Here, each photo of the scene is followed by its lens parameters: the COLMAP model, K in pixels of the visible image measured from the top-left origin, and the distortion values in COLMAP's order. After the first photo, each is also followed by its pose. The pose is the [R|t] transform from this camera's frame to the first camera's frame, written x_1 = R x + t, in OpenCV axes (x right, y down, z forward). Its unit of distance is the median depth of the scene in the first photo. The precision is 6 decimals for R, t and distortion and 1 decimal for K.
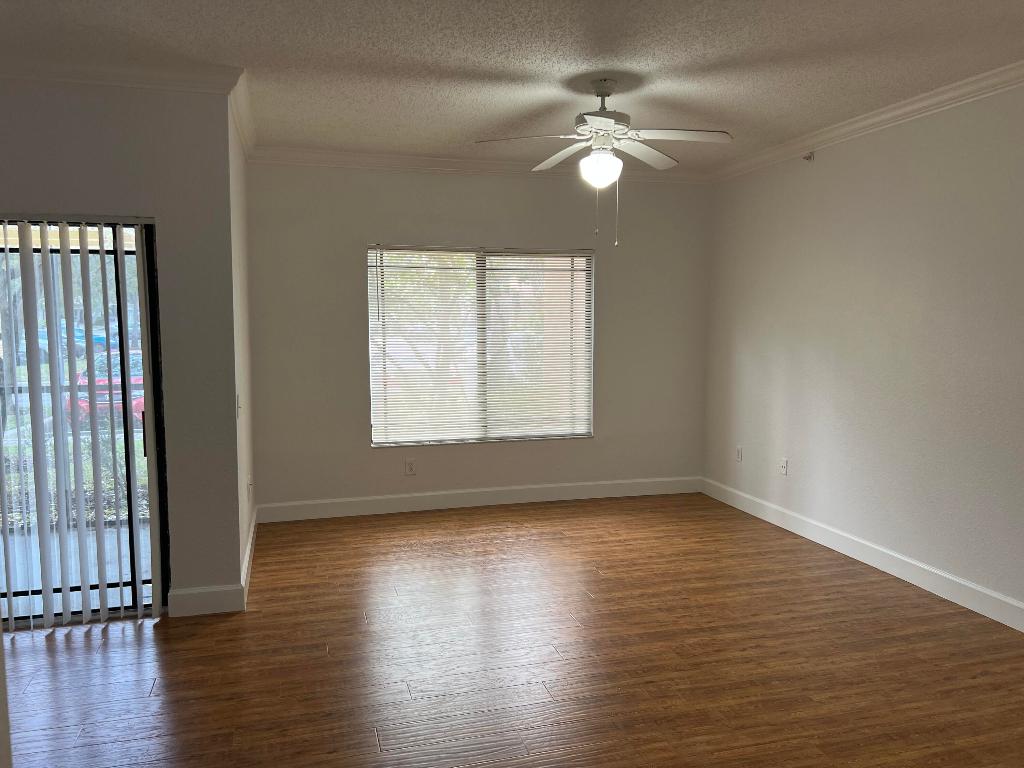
lens RADIAL K [[764.2, 0, 512.0], [0, 764.2, 384.0], [0, 0, 1]] dist [0.030736, -0.005979]
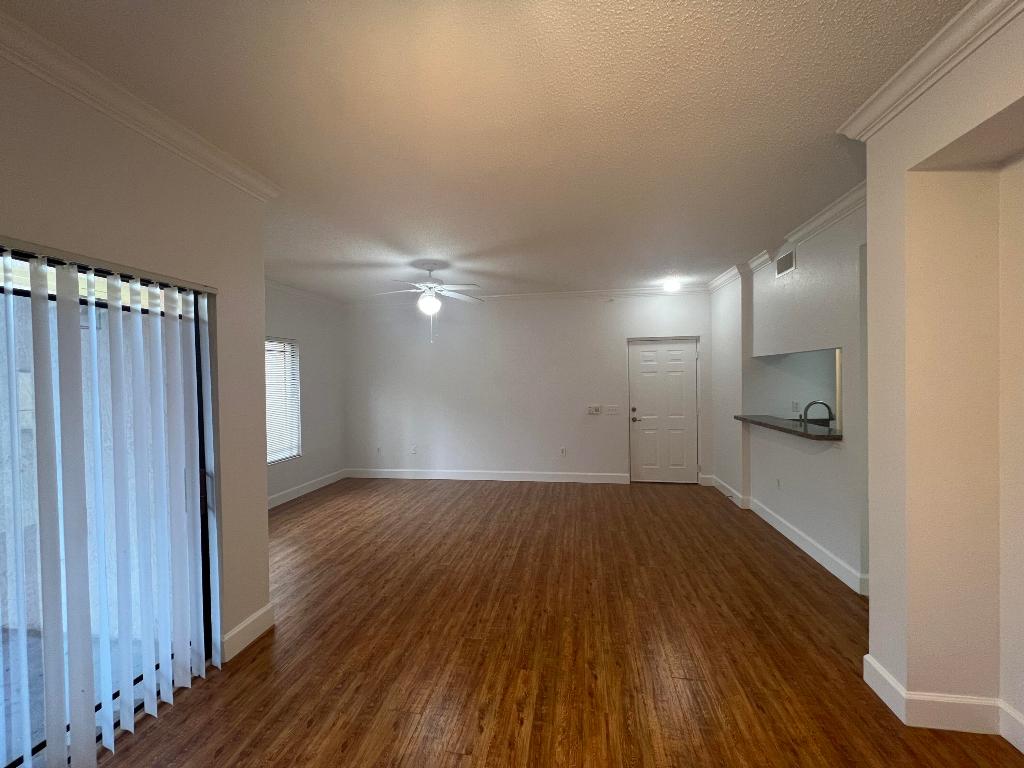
lens RADIAL K [[396.9, 0, 512.0], [0, 396.9, 384.0], [0, 0, 1]] dist [0.009811, -0.000023]
pose [[0.431992, -0.016605, 0.901725, -0.517577], [0.101465, 0.994378, -0.030298, -0.013361], [-0.896152, 0.104582, 0.431248, 0.260254]]
